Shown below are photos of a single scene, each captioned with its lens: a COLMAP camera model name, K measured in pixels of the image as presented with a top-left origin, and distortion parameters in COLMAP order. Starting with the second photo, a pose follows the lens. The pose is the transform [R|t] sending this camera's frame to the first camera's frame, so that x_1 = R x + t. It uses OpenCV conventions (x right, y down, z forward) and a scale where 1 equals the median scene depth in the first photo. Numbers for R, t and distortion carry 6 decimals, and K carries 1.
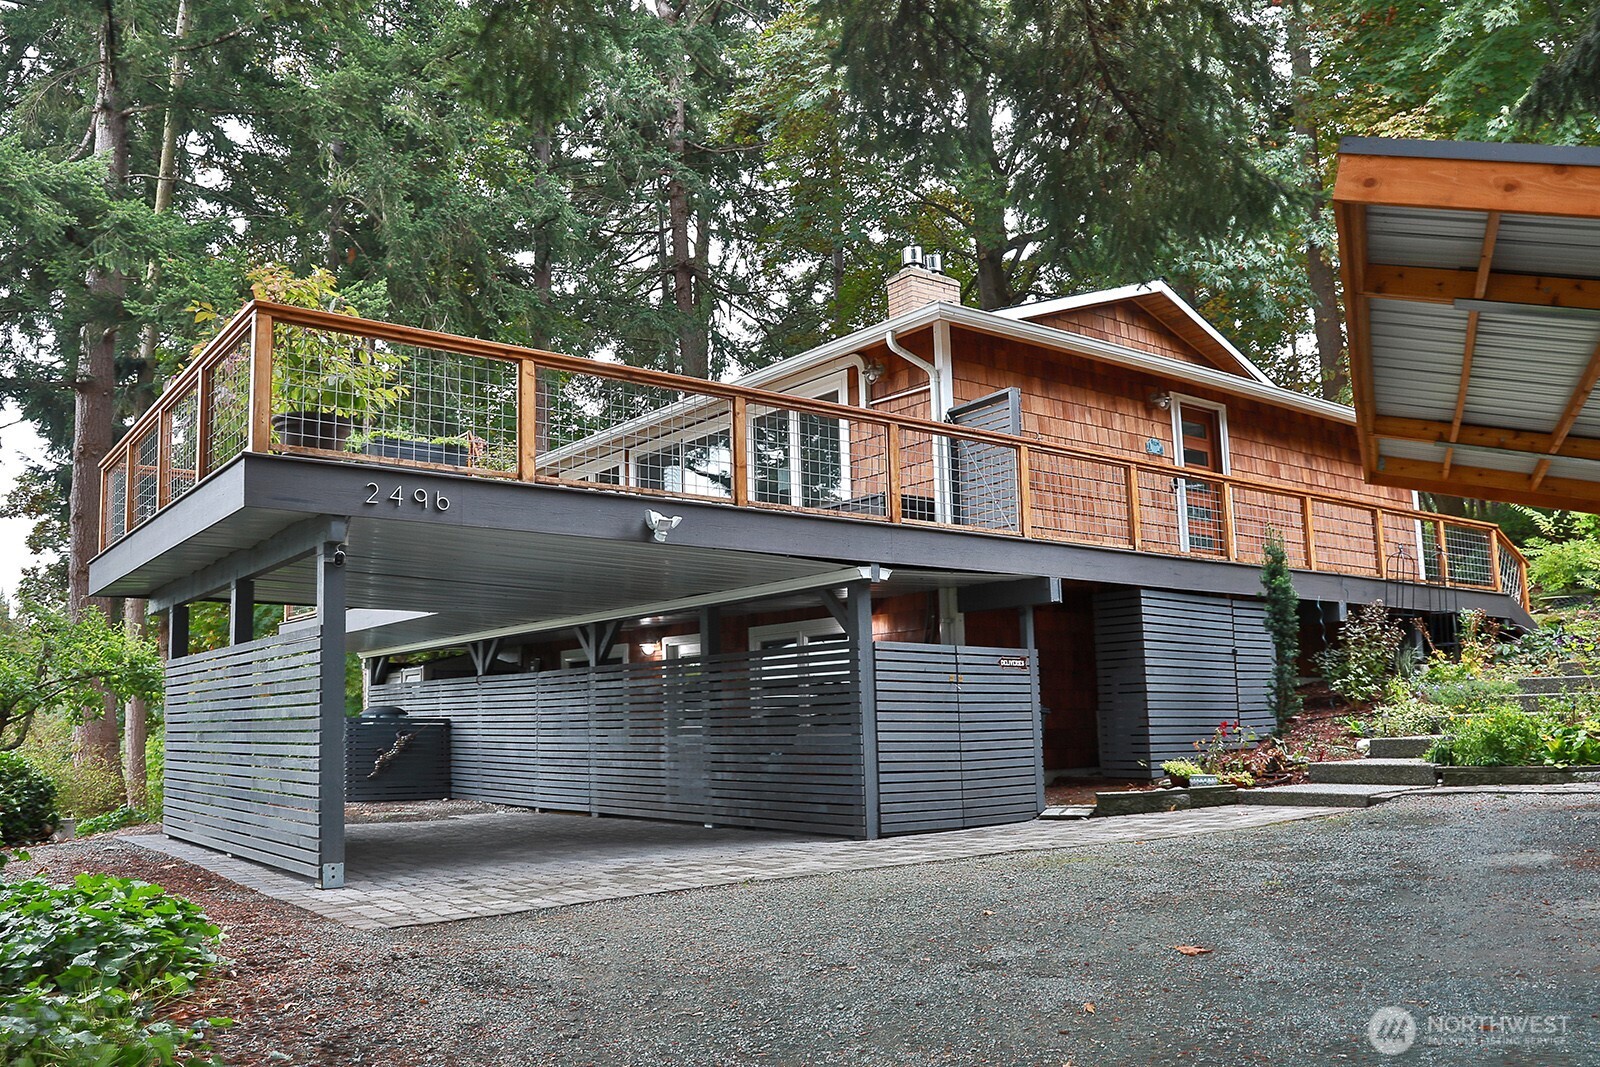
lens RADIAL K [[1318.1, 0, 761.8], [0, 1318.1, 542.2], [0, 0, 1]] dist [-0.109516, 0.065332]
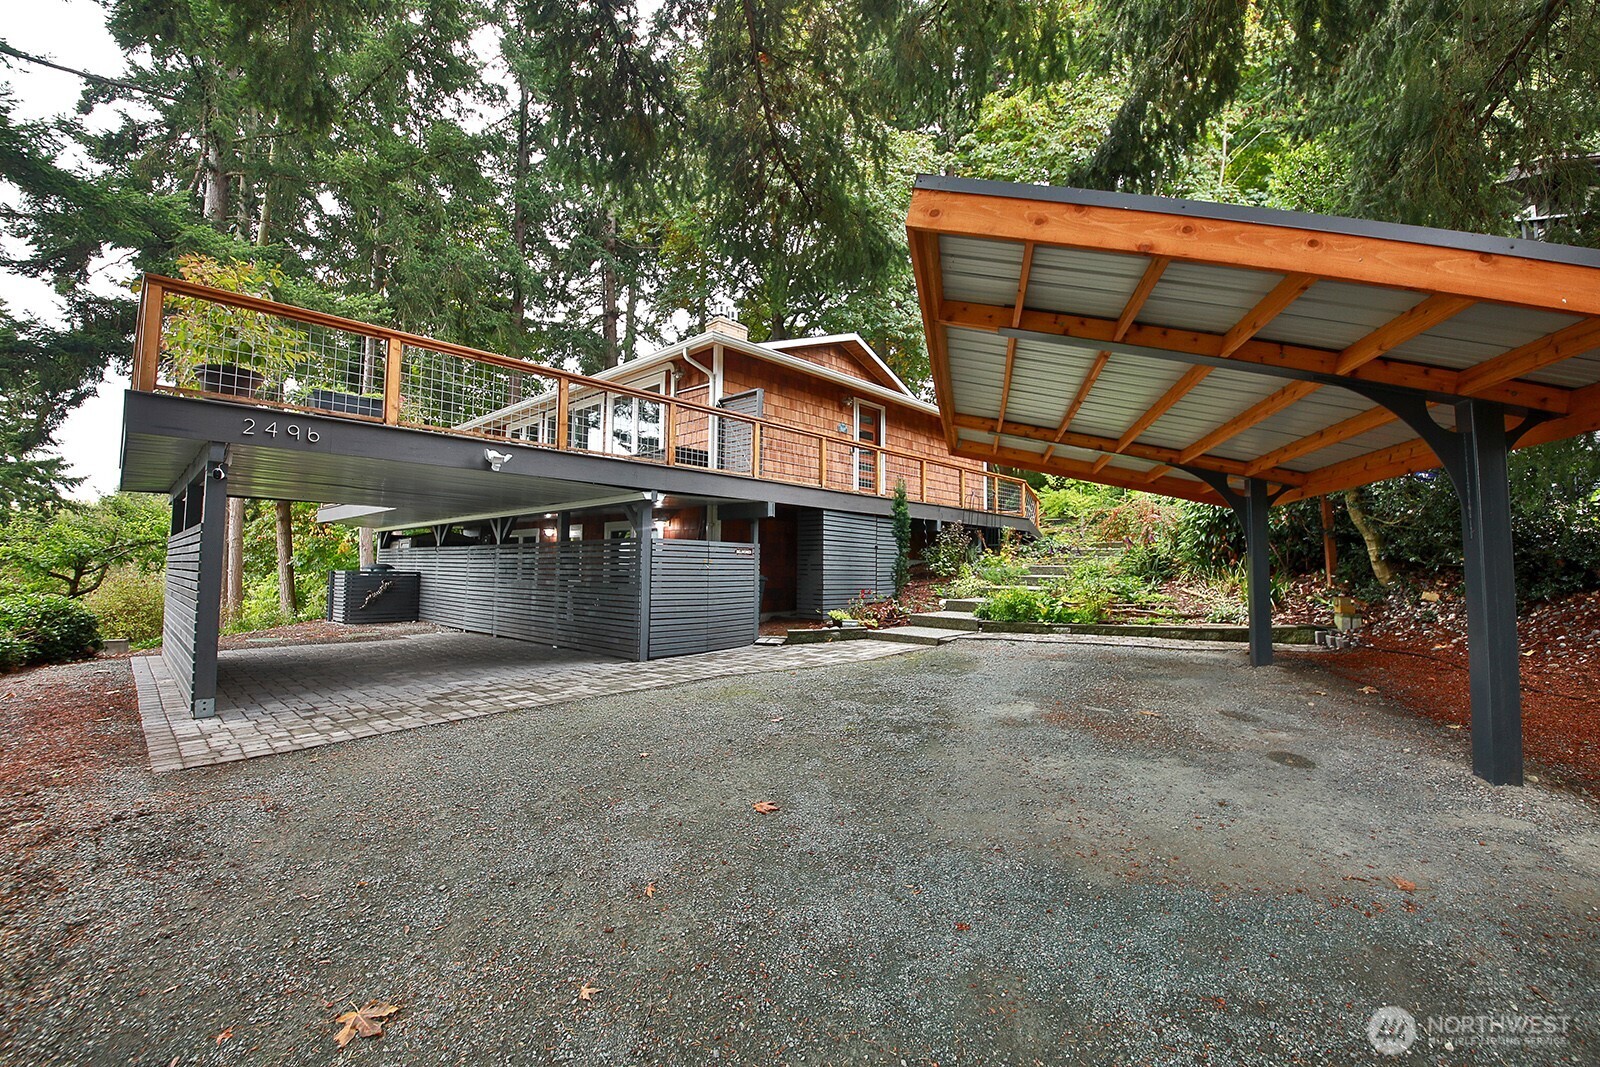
lens RADIAL K [[665.2, 0, 795.5], [0, 665.2, 539.4], [0, 0, 1]] dist [0.000120, -0.000209]
pose [[0.982218, 0.025999, 0.185933, 0.092026], [-0.044357, 0.994463, 0.095267, -0.008072], [-0.182427, -0.101820, 0.977933, 0.144027]]
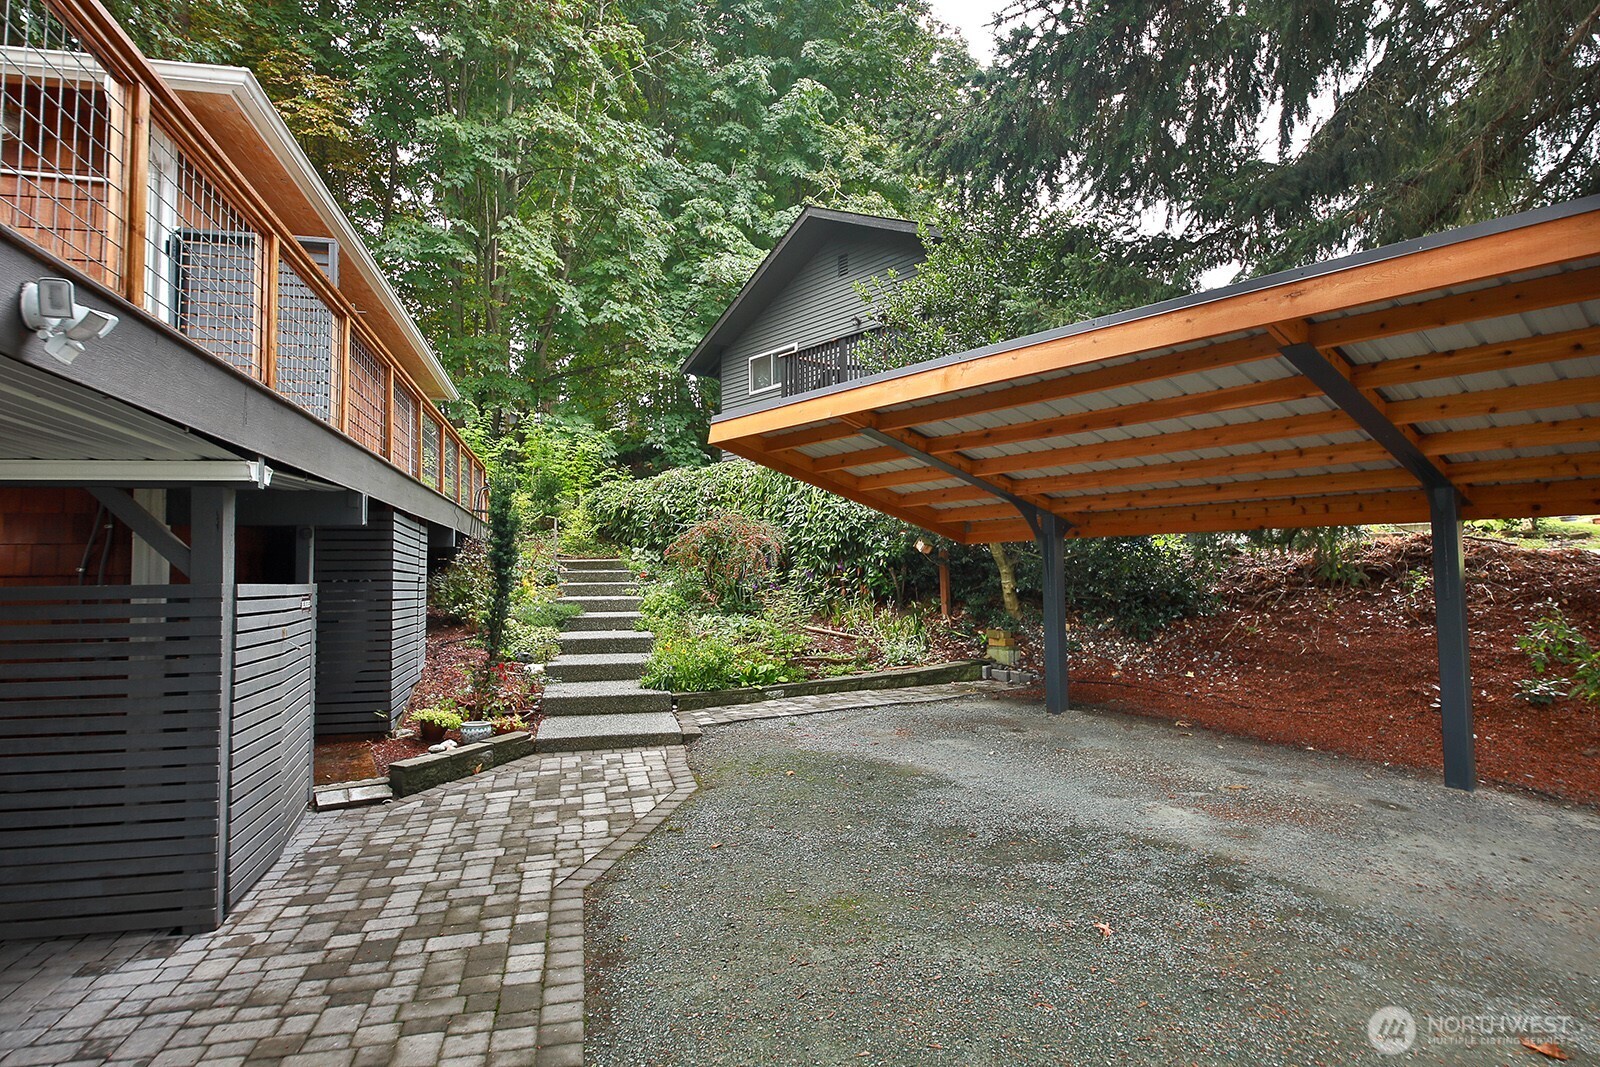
lens RADIAL K [[928.2, 0, 800.0], [0, 928.2, 533.5], [0, 0, 1]] dist [0.000407, -0.000559]
pose [[0.357379, 0.046763, 0.932788, -0.177121], [-0.130032, 0.991510, 0.000112, 0.015445], [-0.924863, -0.121332, 0.360425, 0.517652]]
